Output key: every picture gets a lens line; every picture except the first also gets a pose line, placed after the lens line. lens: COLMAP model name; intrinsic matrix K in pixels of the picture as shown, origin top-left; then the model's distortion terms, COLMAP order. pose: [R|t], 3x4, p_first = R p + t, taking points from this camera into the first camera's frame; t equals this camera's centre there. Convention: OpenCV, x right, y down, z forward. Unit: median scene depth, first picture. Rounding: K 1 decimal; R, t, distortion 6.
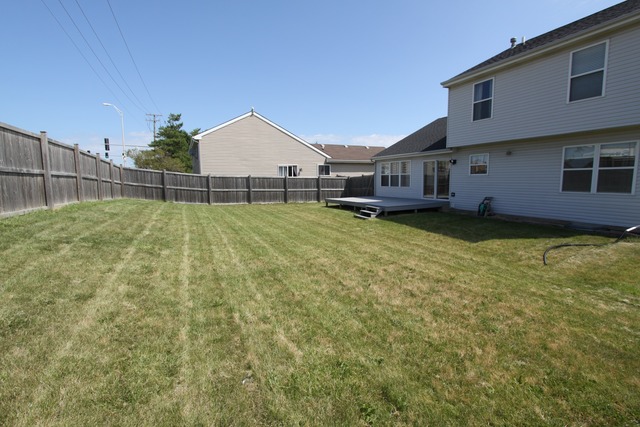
lens RADIAL K [[294.3, 0, 319.2], [0, 294.3, 210.9], [0, 0, 1]] dist [0.001647, -0.000112]
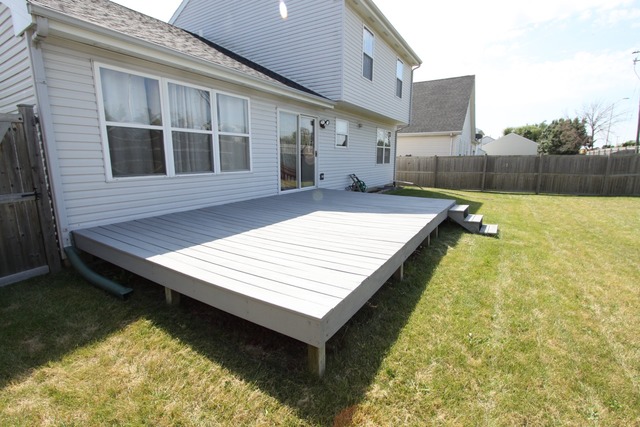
lens RADIAL K [[294.3, 0, 318.4], [0, 294.3, 215.4], [0, 0, 1]] dist [0.001647, -0.000112]
pose [[-0.553284, -0.136645, 0.821709, -0.058096], [0.108172, 0.966314, 0.233528, -0.094671], [-0.825939, 0.218093, -0.519865, 1.029641]]
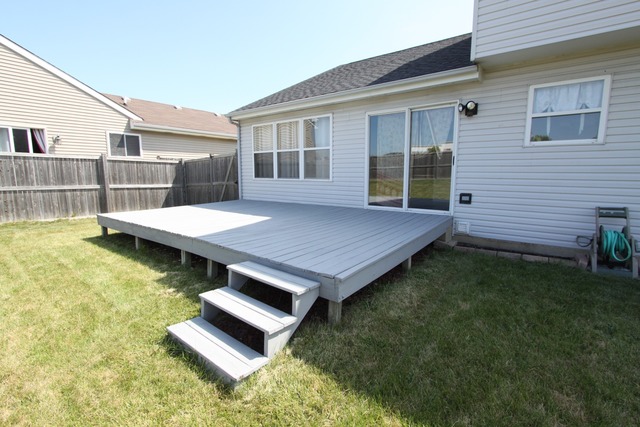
lens RADIAL K [[294.3, 0, 316.7], [0, 294.3, 210.6], [0, 0, 1]] dist [0.001647, -0.000112]
pose [[0.885922, -0.050122, 0.461118, 0.086790], [0.040382, 0.998704, 0.030972, -0.045778], [-0.462073, -0.008818, 0.886798, 0.576169]]
